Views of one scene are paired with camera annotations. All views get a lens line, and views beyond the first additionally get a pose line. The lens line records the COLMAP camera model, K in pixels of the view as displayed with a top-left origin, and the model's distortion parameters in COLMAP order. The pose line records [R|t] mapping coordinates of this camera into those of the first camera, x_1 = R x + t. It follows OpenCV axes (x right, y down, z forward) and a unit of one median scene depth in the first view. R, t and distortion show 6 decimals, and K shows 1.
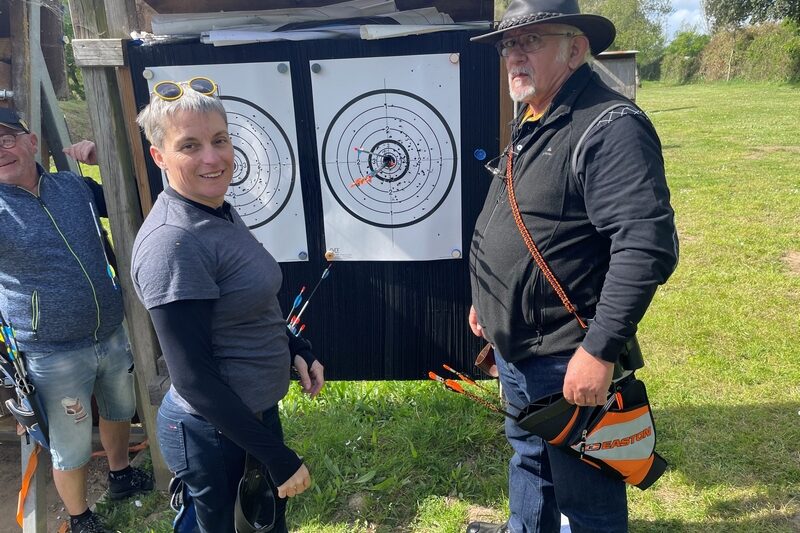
lens RADIAL K [[603.5, 0, 412.5], [0, 603.5, 263.9], [0, 0, 1]] dist [0.070120, -0.092829]
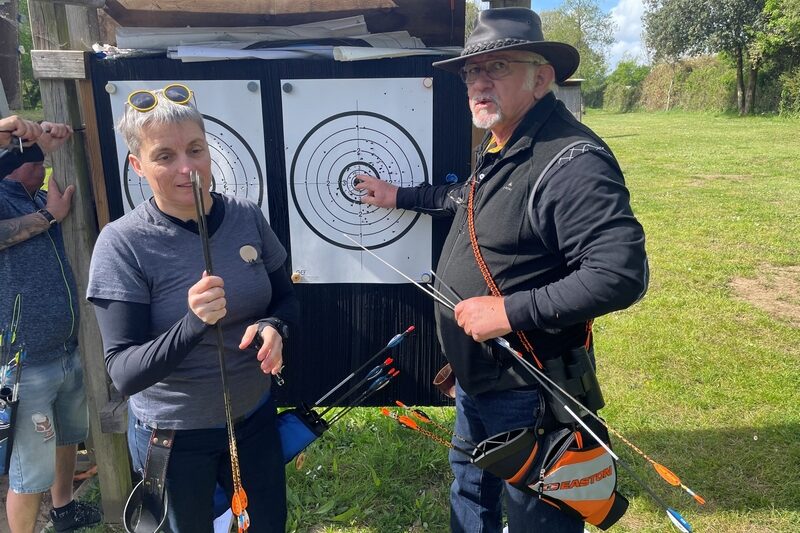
lens RADIAL K [[603.5, 0, 397.9], [0, 603.5, 263.6], [0, 0, 1]] dist [0.070120, -0.092829]
pose [[0.997995, 0.014598, 0.061586, -0.032678], [-0.012666, 0.999419, -0.031635, -0.007869], [-0.062012, 0.030792, 0.997600, 0.015572]]
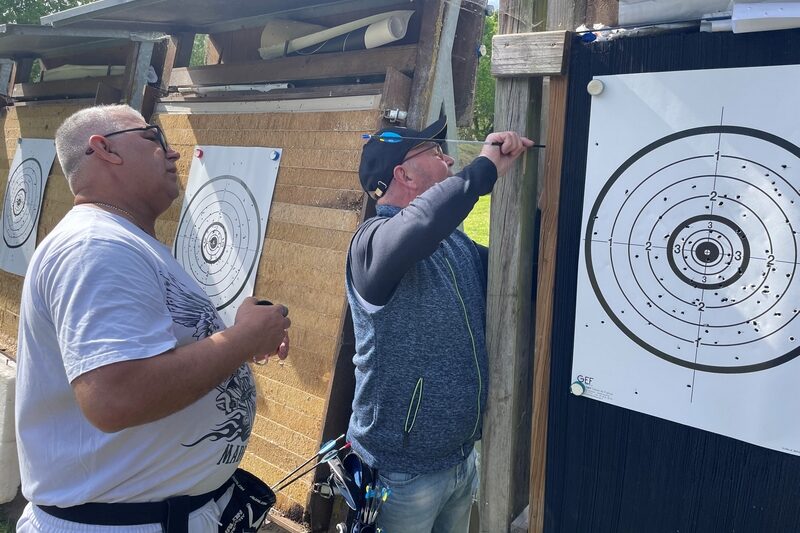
lens RADIAL K [[603.5, 0, 398.2], [0, 603.5, 260.3], [0, 0, 1]] dist [0.070120, -0.092829]
pose [[0.817925, 0.158460, -0.553072, -0.212760], [-0.199882, 0.979707, -0.014906, -0.087163], [0.539486, 0.122741, 0.833000, 0.379961]]
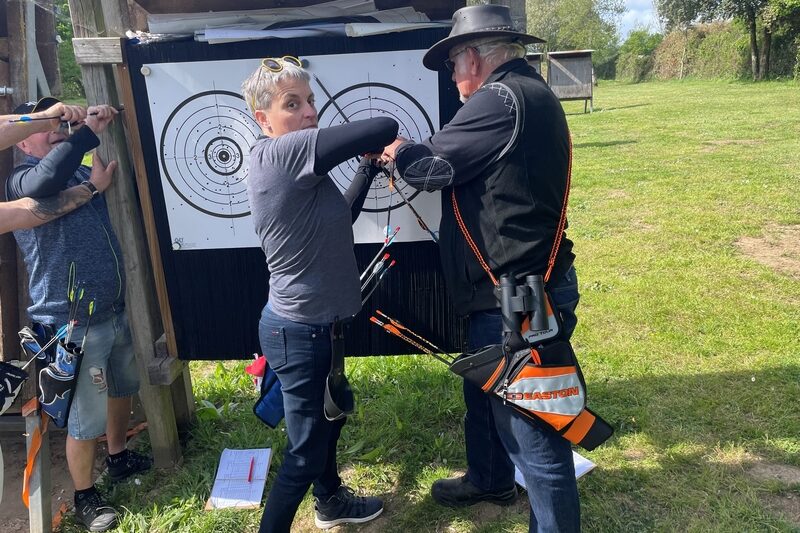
lens RADIAL K [[603.5, 0, 399.9], [0, 603.5, 262.9], [0, 0, 1]] dist [0.070120, -0.092829]
pose [[0.998980, -0.021461, 0.039741, -0.036441], [0.021573, 0.999764, -0.002383, 0.033011], [-0.039681, 0.003238, 0.999207, -0.072427]]
